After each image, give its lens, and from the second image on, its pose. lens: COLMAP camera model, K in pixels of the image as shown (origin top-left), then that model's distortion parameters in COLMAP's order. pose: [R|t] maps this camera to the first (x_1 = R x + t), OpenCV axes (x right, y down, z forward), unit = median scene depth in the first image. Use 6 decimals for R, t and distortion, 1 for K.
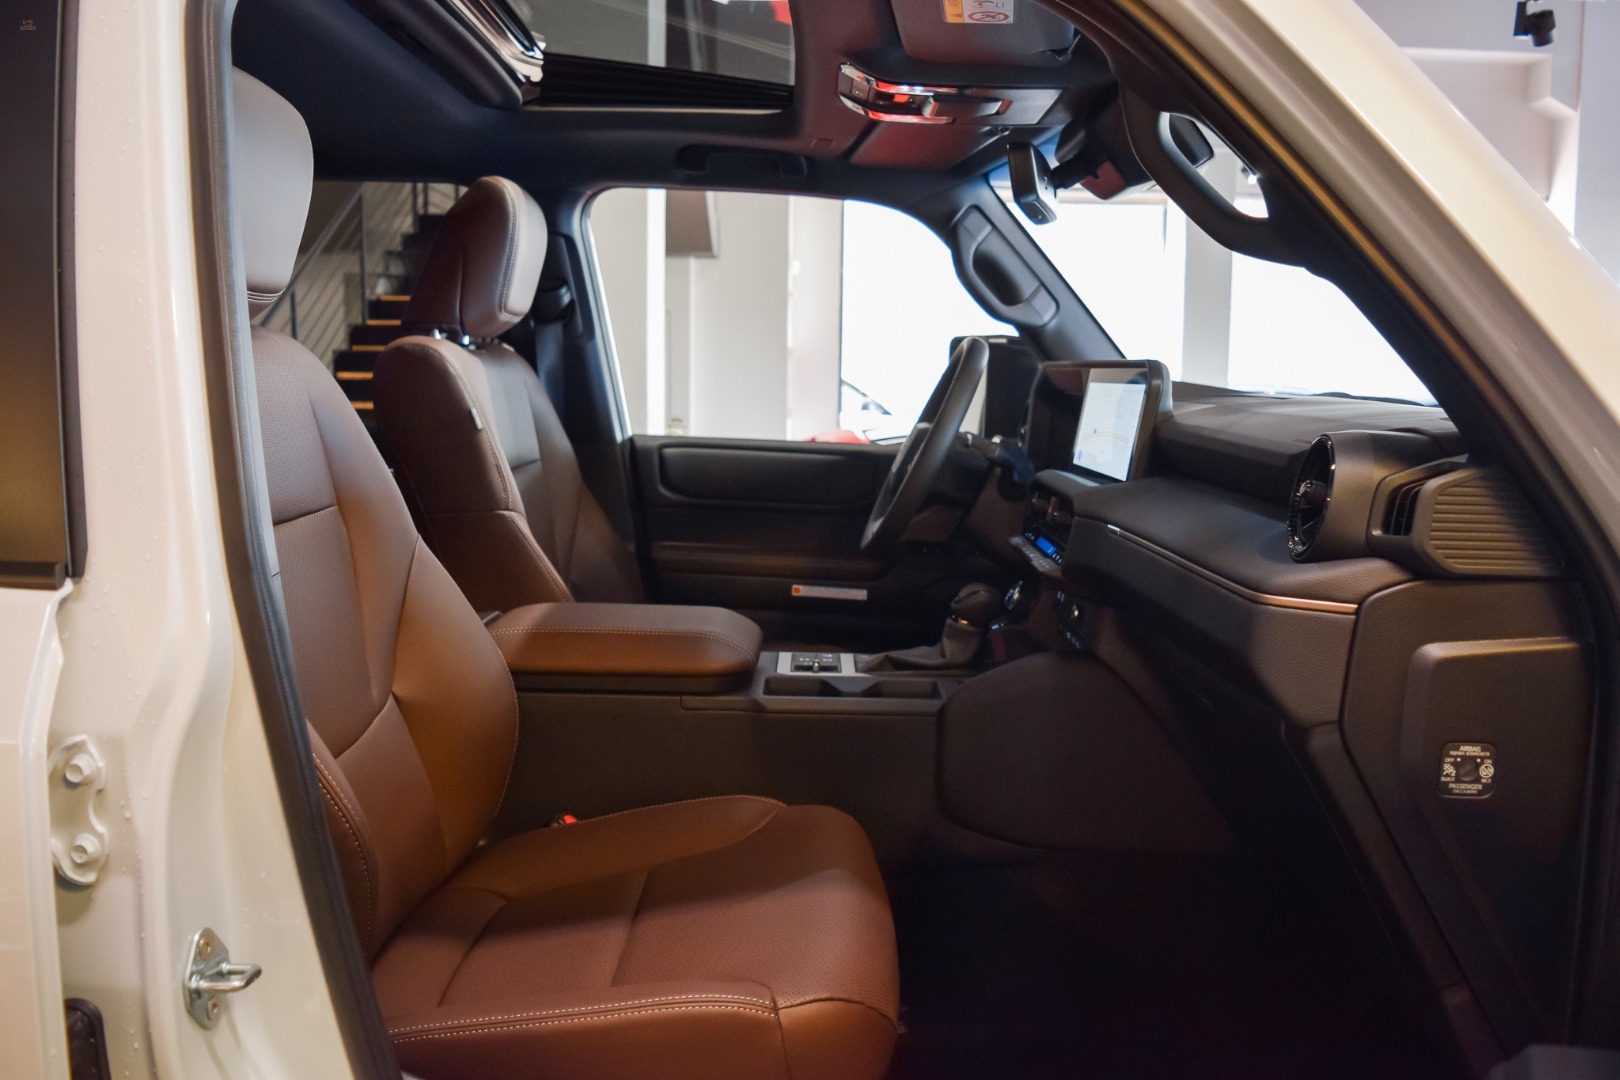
lens RADIAL K [[1261.4, 0, 810.0], [0, 1261.4, 540.0], [0, 0, 1]] dist [-0.070099, -0.038540]
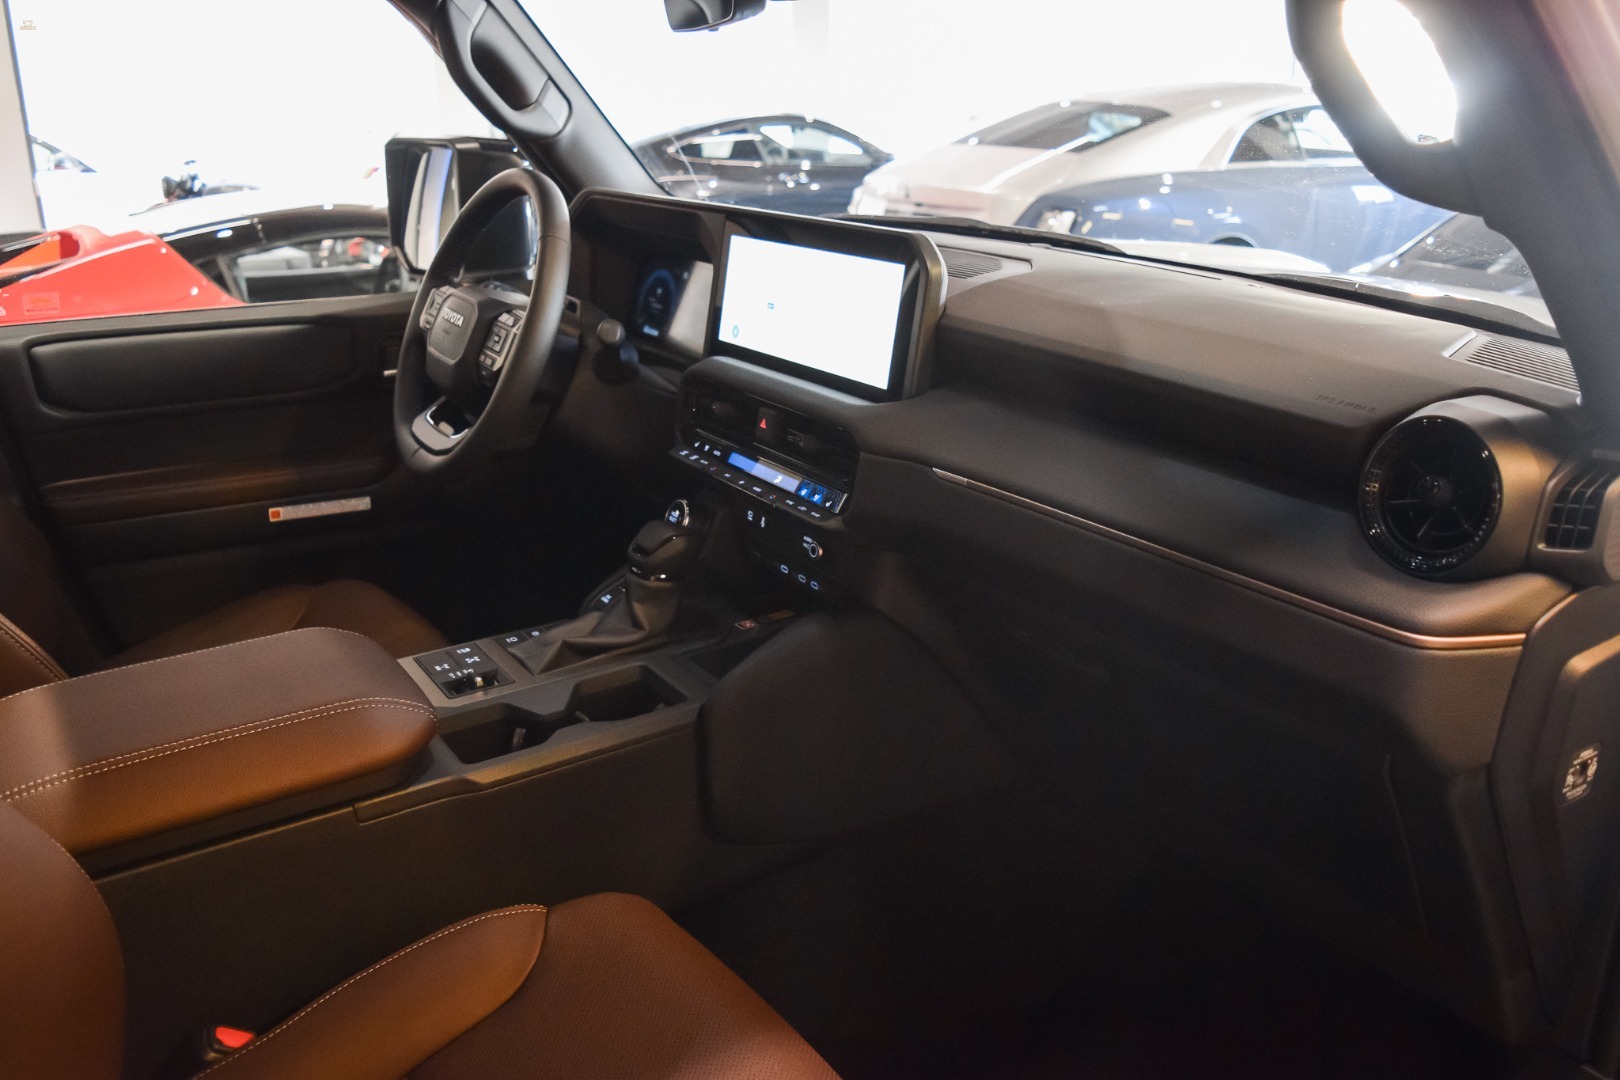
lens RADIAL K [[1261.4, 0, 810.0], [0, 1261.4, 540.0], [0, 0, 1]] dist [-0.070099, -0.038540]
pose [[0.823289, -0.211409, 0.526784, -0.224341], [0.092698, 0.965670, 0.242669, -0.150663], [-0.560002, -0.150955, 0.814623, 0.359328]]
